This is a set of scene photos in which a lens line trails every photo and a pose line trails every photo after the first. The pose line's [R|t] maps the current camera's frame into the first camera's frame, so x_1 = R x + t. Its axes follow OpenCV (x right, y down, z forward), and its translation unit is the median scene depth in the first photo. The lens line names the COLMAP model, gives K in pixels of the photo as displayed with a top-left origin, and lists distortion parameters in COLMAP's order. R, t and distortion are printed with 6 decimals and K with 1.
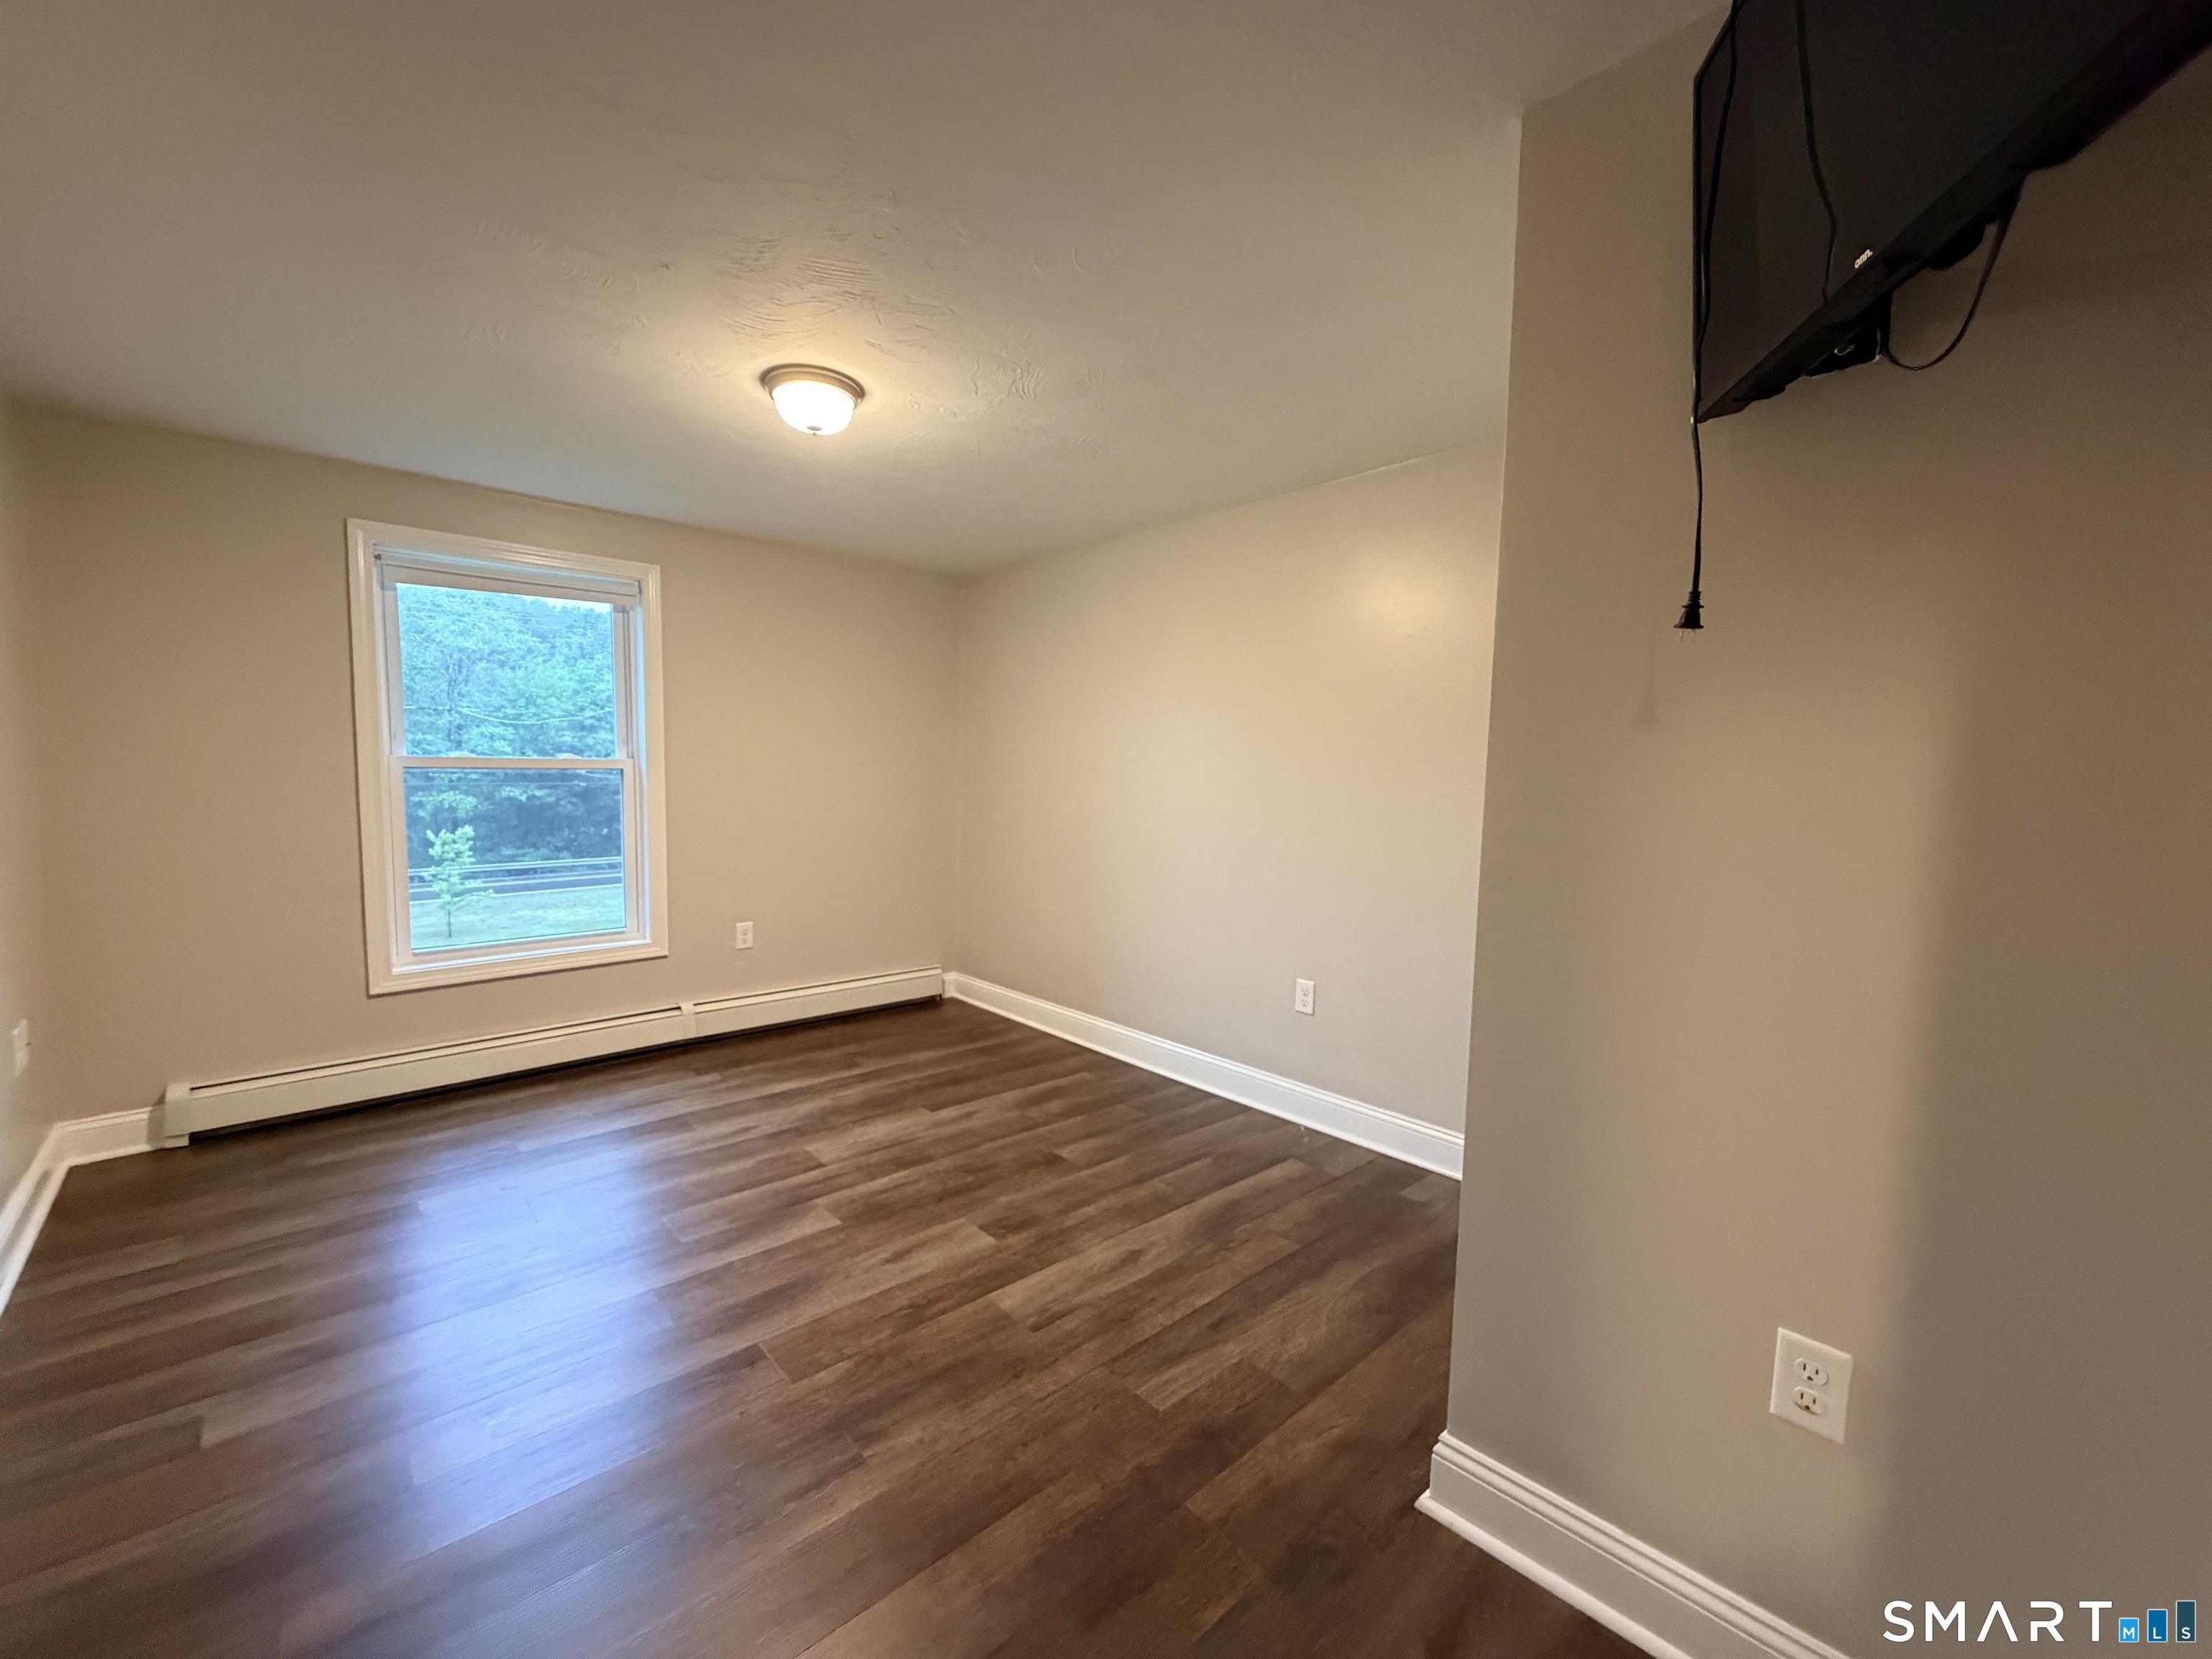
lens RADIAL K [[878.7, 0, 1074.9], [0, 878.7, 870.5], [0, 0, 1]] dist [0.024733, 0.000167]
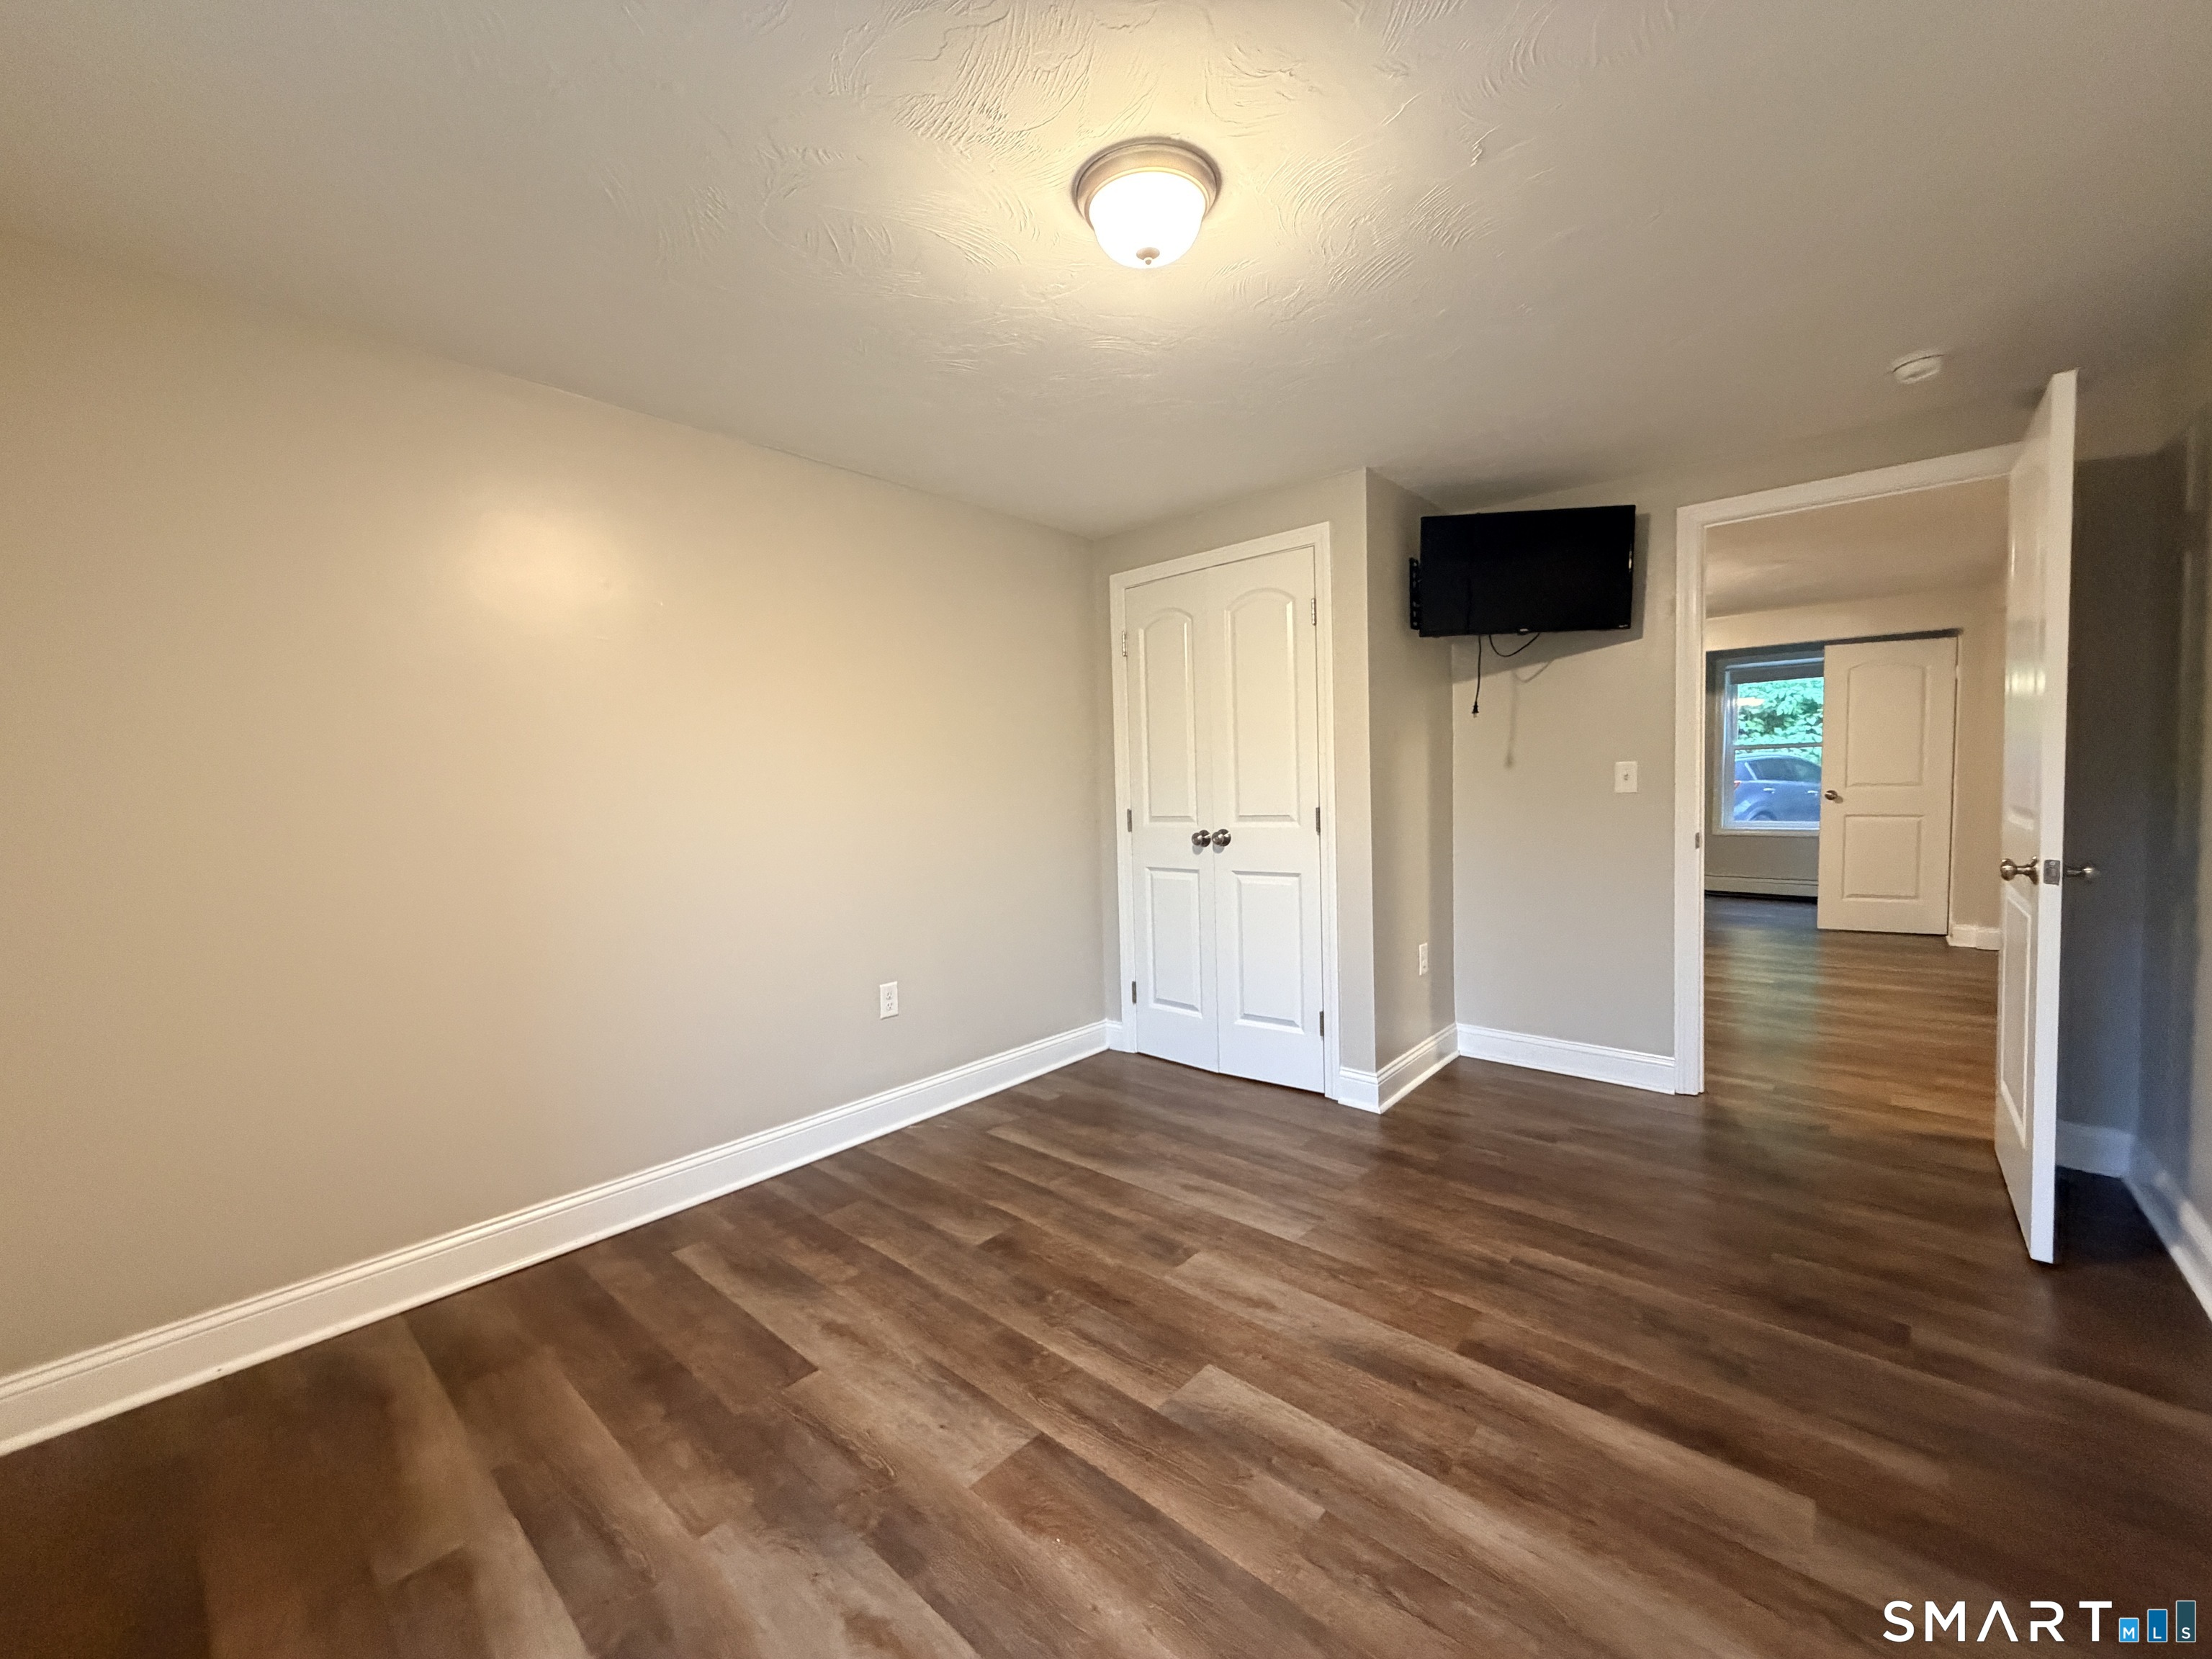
lens RADIAL K [[878.7, 0, 1082.9], [0, 878.7, 809.3], [0, 0, 1]] dist [0.024733, 0.000167]
pose [[-0.110712, -0.035737, 0.993210, -0.881747], [0.123608, 0.991099, 0.049439, -0.114743], [-0.986136, 0.128242, -0.105309, 0.993796]]
